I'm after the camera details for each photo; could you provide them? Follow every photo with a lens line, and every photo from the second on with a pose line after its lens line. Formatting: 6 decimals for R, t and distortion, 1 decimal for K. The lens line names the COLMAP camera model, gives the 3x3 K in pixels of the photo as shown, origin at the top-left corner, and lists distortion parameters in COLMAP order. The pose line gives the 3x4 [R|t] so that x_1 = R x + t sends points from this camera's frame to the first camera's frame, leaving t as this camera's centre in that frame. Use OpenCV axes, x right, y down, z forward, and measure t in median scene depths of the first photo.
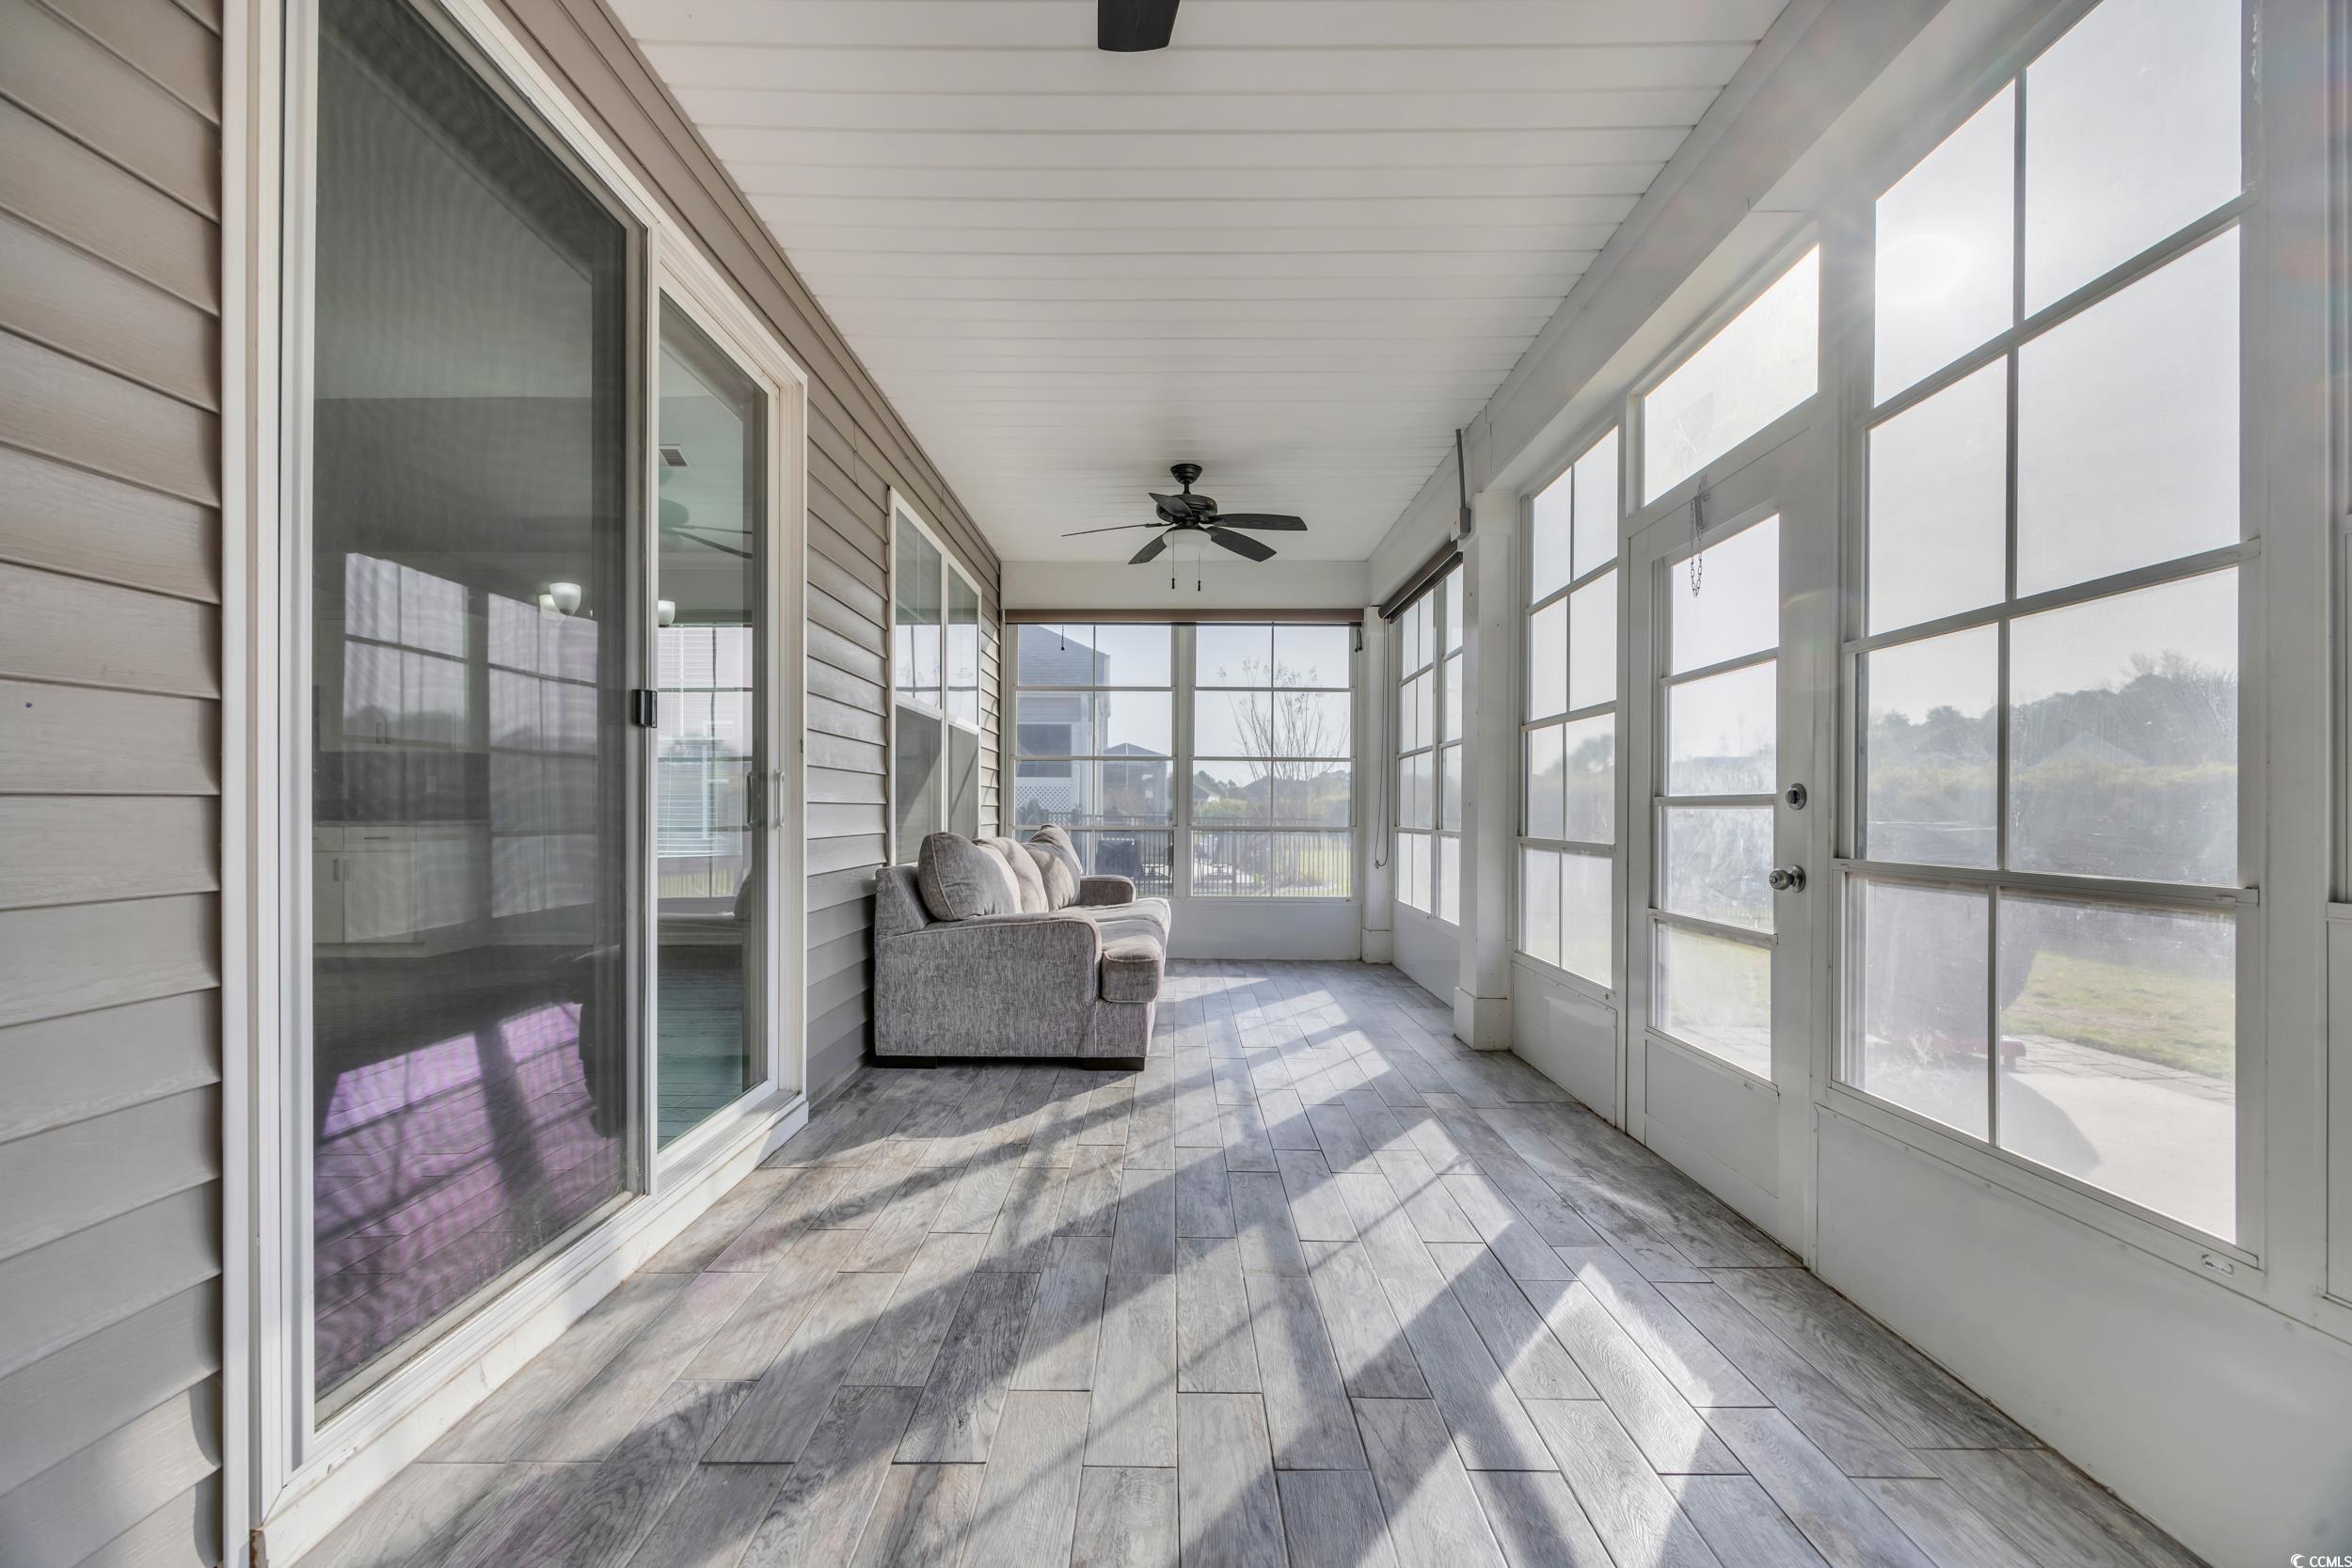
lens RADIAL K [[904.1, 0, 1166.9], [0, 904.1, 807.1], [0, 0, 1]] dist [-0.000995, -0.000215]
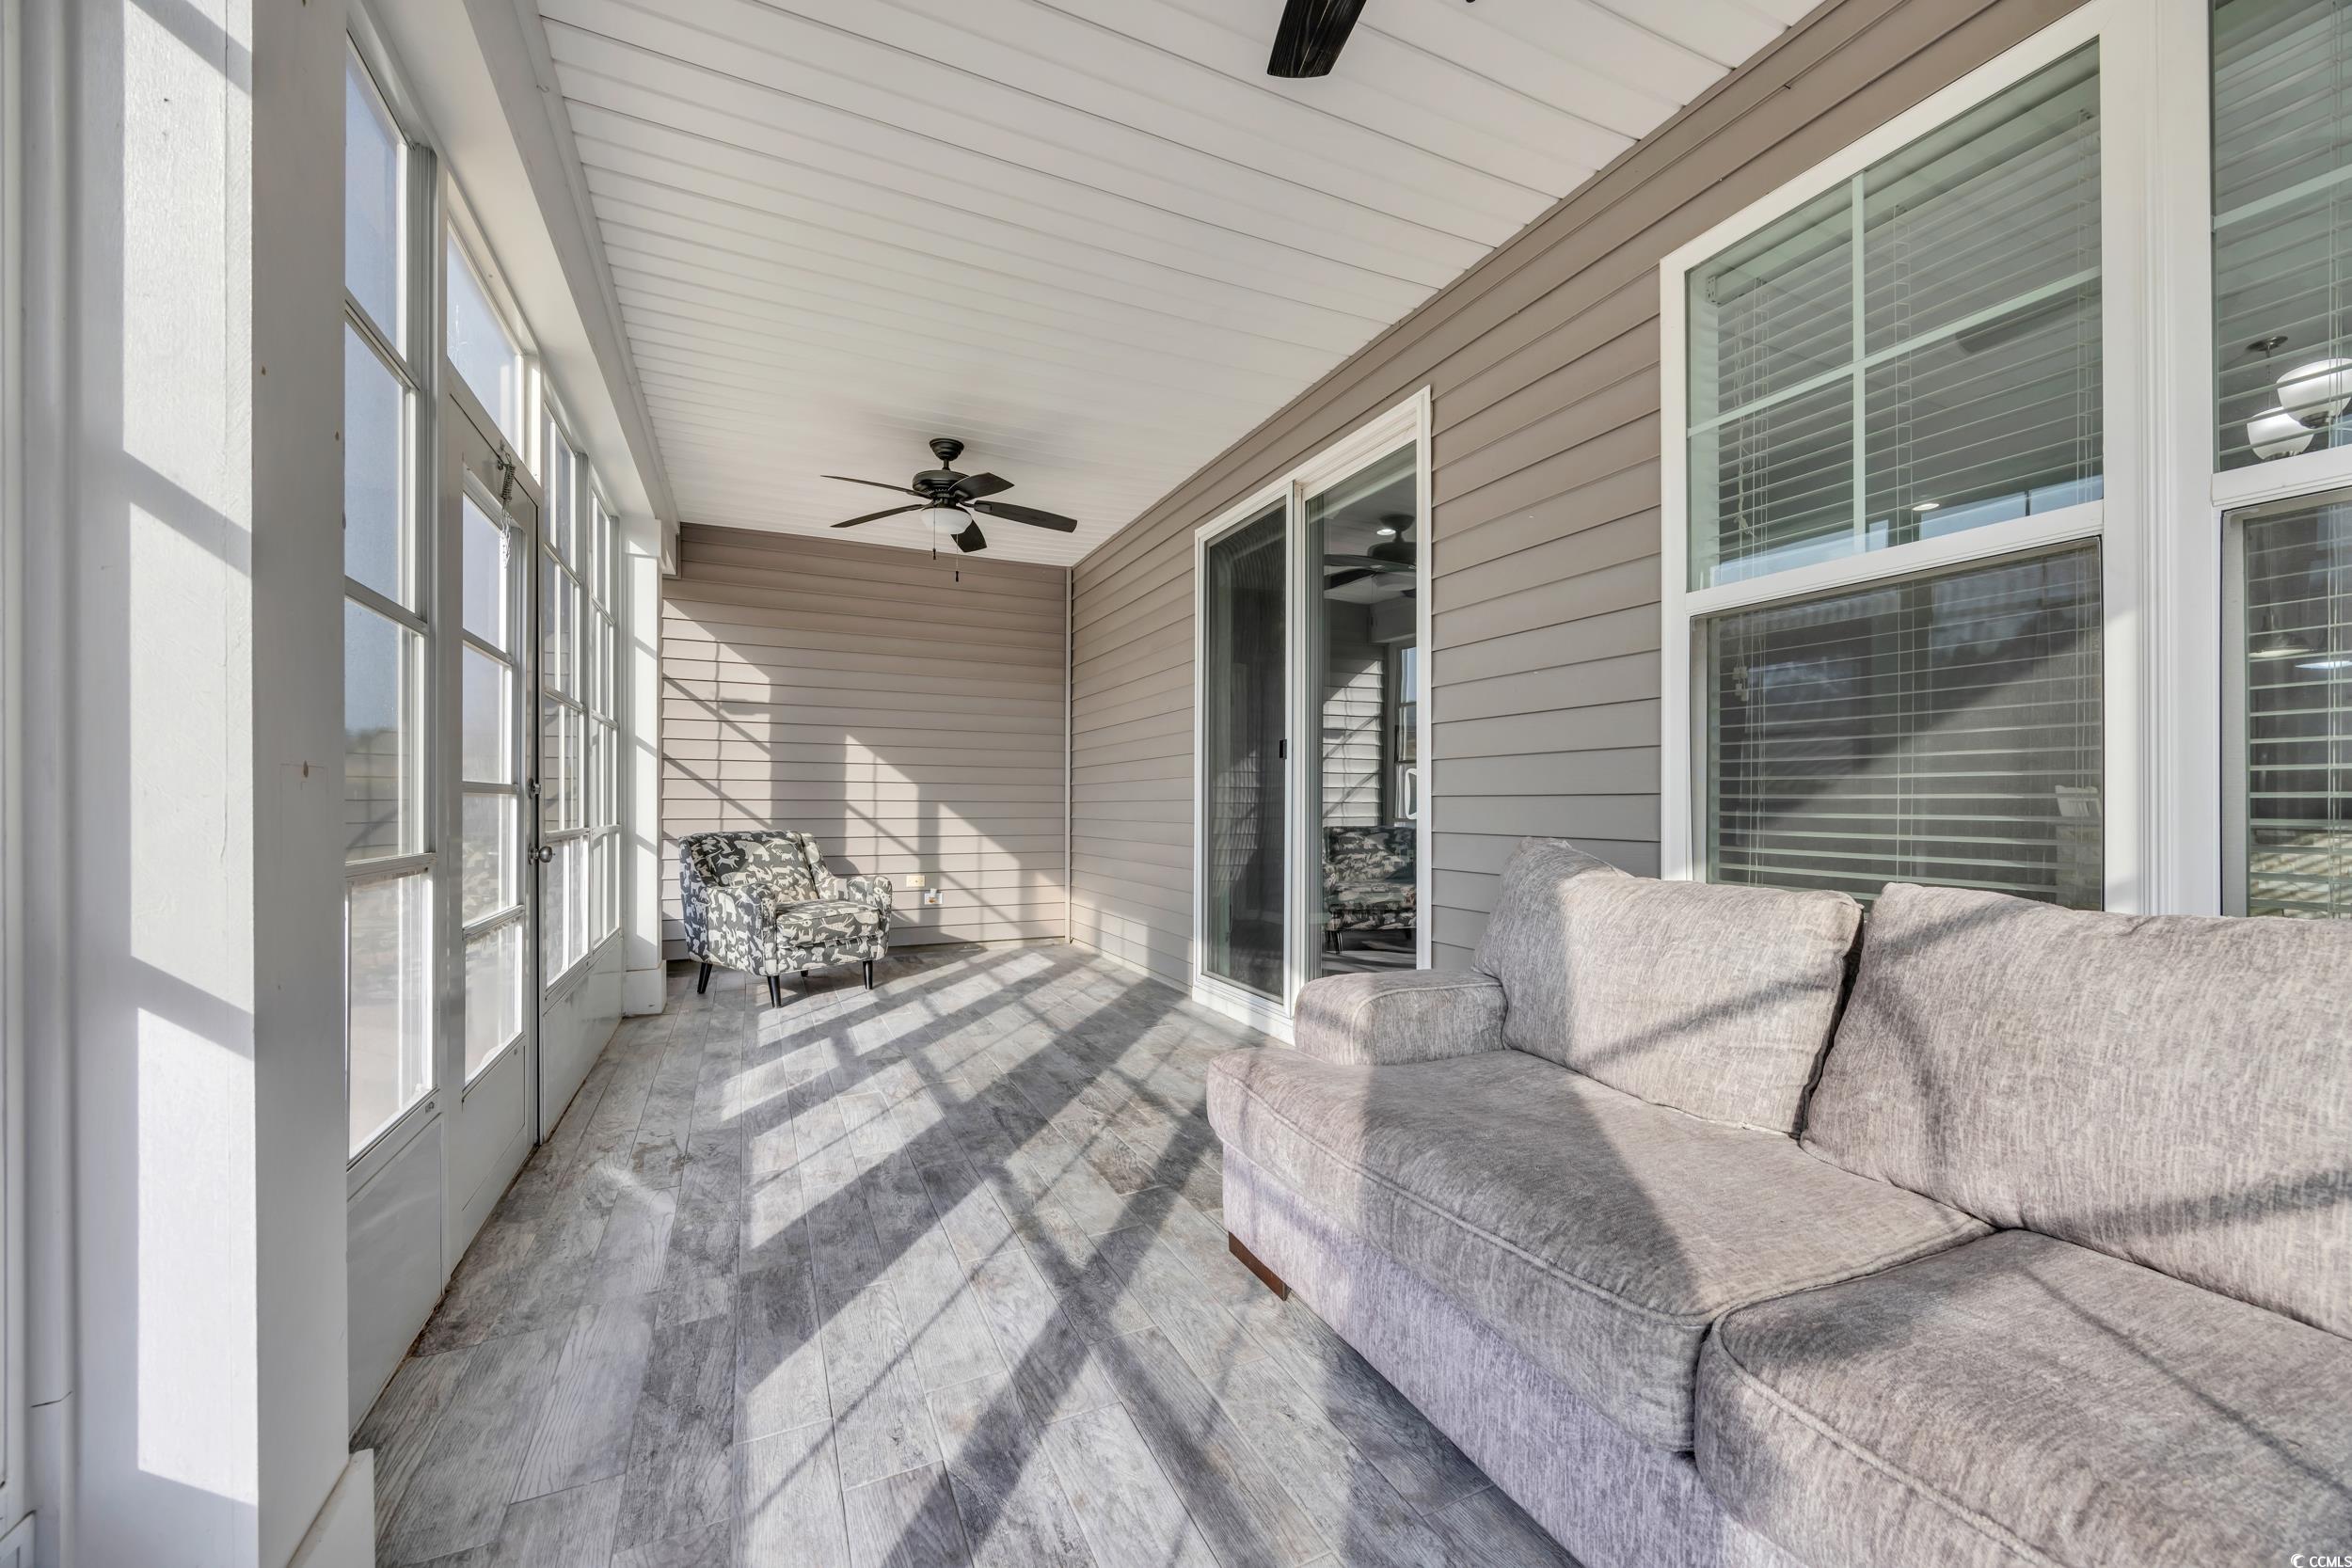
lens RADIAL K [[904.1, 0, 1166.9], [0, 904.1, 807.1], [0, 0, 1]] dist [-0.000995, -0.000215]
pose [[-0.906151, -0.003136, -0.422943, 0.407058], [-0.003624, 0.999993, 0.000349, 0.011068], [0.422939, 0.001849, -0.906156, 2.394764]]
